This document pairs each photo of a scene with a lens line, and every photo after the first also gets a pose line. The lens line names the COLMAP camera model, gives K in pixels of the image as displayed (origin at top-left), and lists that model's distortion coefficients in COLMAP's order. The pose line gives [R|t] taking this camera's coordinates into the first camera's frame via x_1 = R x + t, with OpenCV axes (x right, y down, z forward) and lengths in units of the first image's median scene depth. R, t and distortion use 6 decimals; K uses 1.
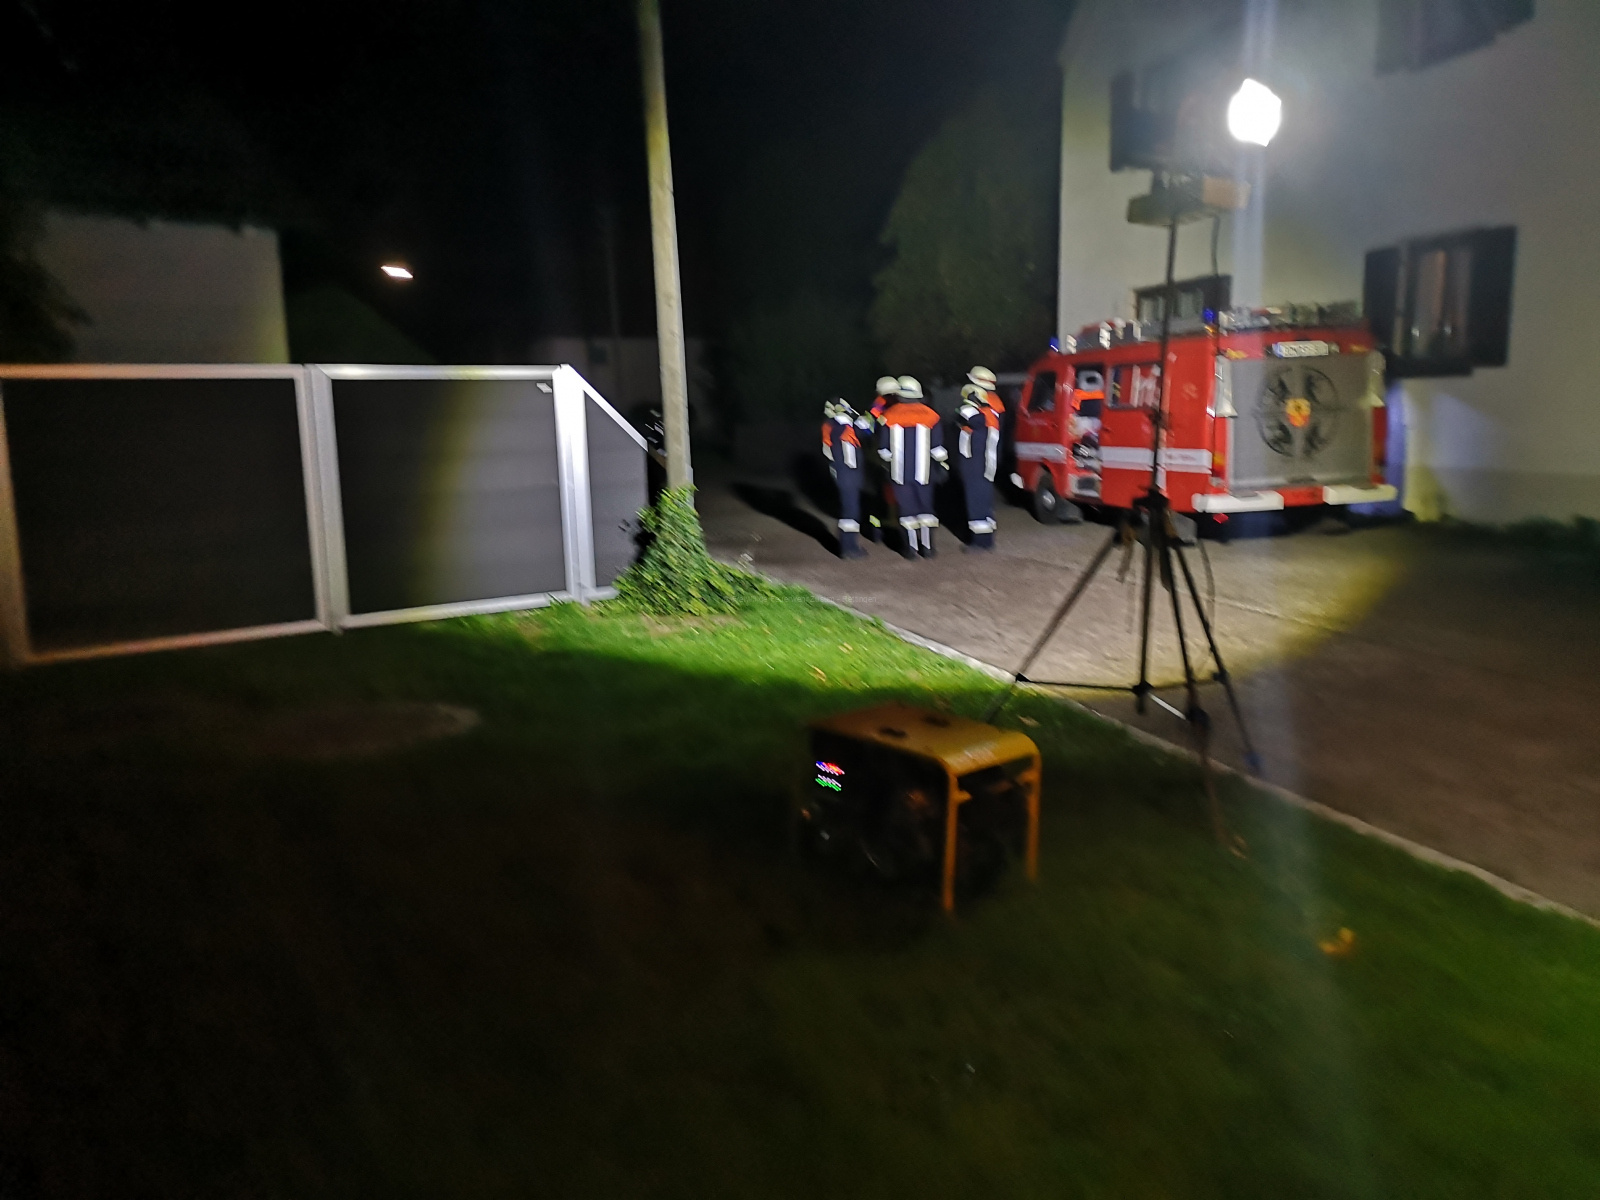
lens RADIAL K [[1226.7, 0, 788.8], [0, 1226.7, 600.8], [0, 0, 1]] dist [0.052016, -0.043622]
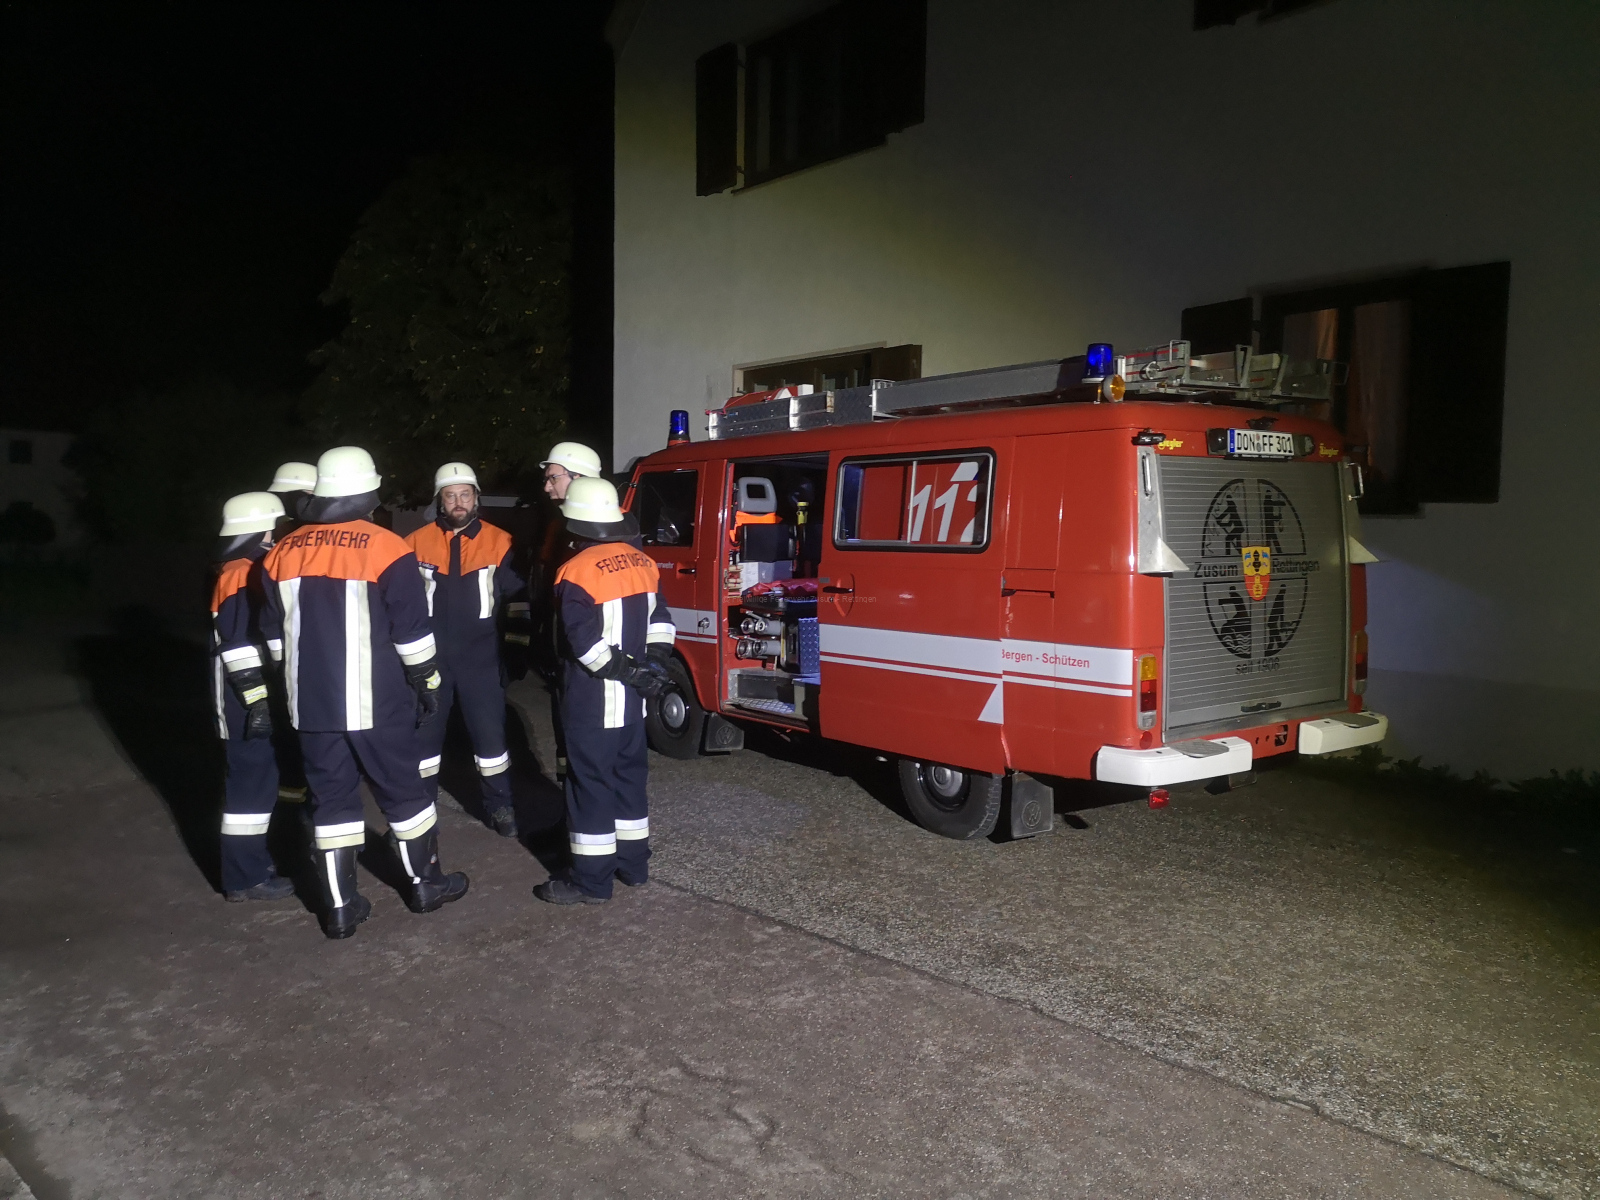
lens RADIAL K [[1226.7, 0, 788.8], [0, 1226.7, 600.8], [0, 0, 1]] dist [0.052016, -0.043622]
pose [[0.902636, 0.017903, 0.430033, 0.034335], [0.027715, 0.994643, -0.099583, -0.095029], [-0.429512, 0.101806, 0.897304, 0.629693]]
